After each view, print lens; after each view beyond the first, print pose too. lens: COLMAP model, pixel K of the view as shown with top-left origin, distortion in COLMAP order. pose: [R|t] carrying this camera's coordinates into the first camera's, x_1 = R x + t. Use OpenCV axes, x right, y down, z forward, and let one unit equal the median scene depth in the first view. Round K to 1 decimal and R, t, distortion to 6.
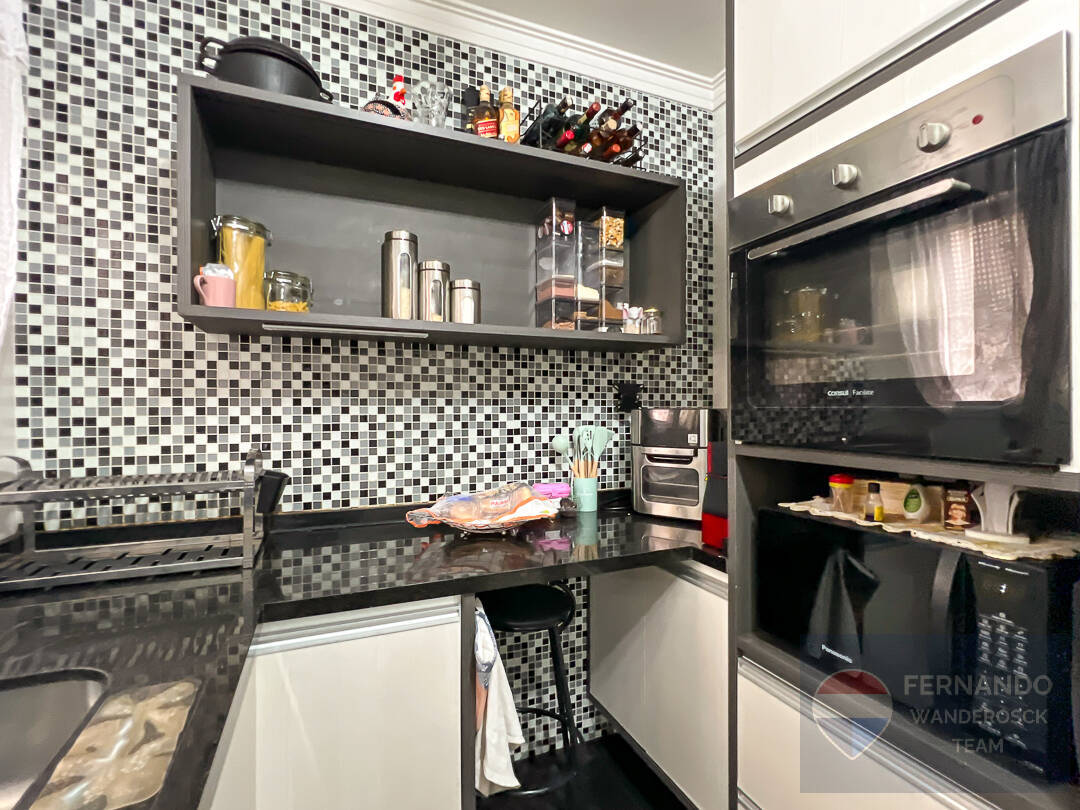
lens RADIAL K [[497.4, 0, 534.1], [0, 497.4, 409.2], [0, 0, 1]] dist [-0.005047, 0.001942]
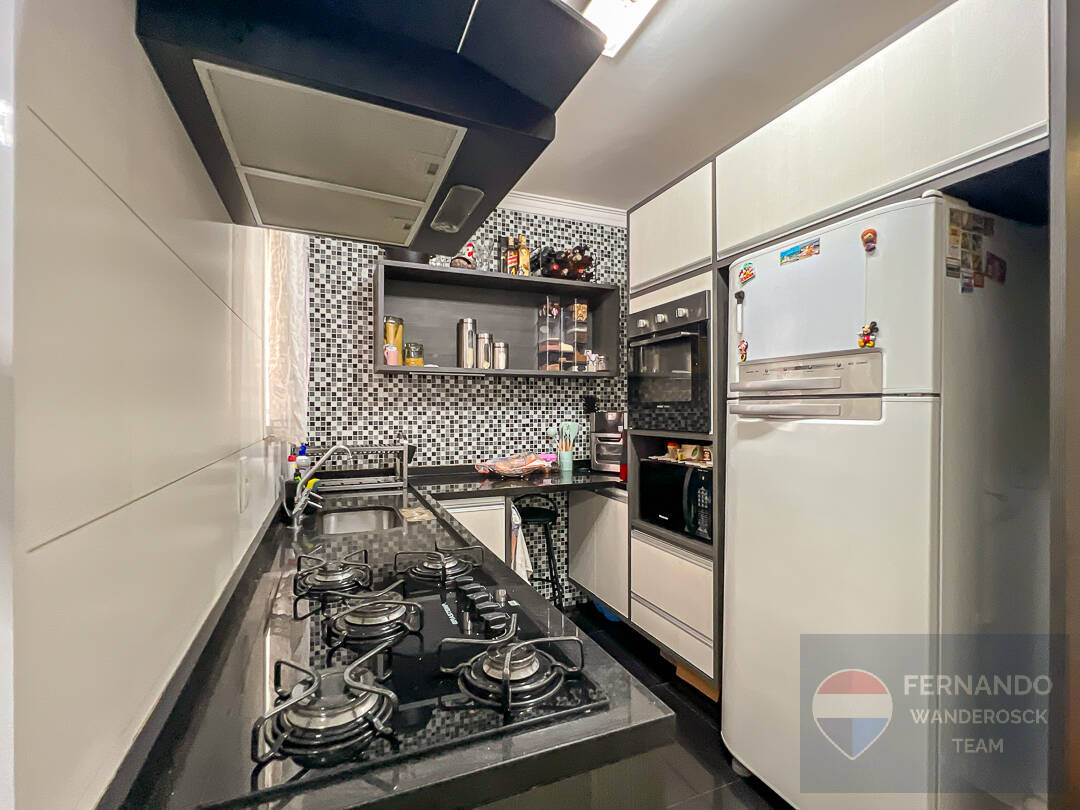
lens RADIAL K [[497.4, 0, 541.4], [0, 497.4, 409.3], [0, 0, 1]] dist [-0.005047, 0.001942]
pose [[0.998670, 0.000658, 0.051563, -0.085275], [-0.000523, 0.999996, -0.002631, -0.006933], [-0.051565, 0.002600, 0.998666, -0.848488]]
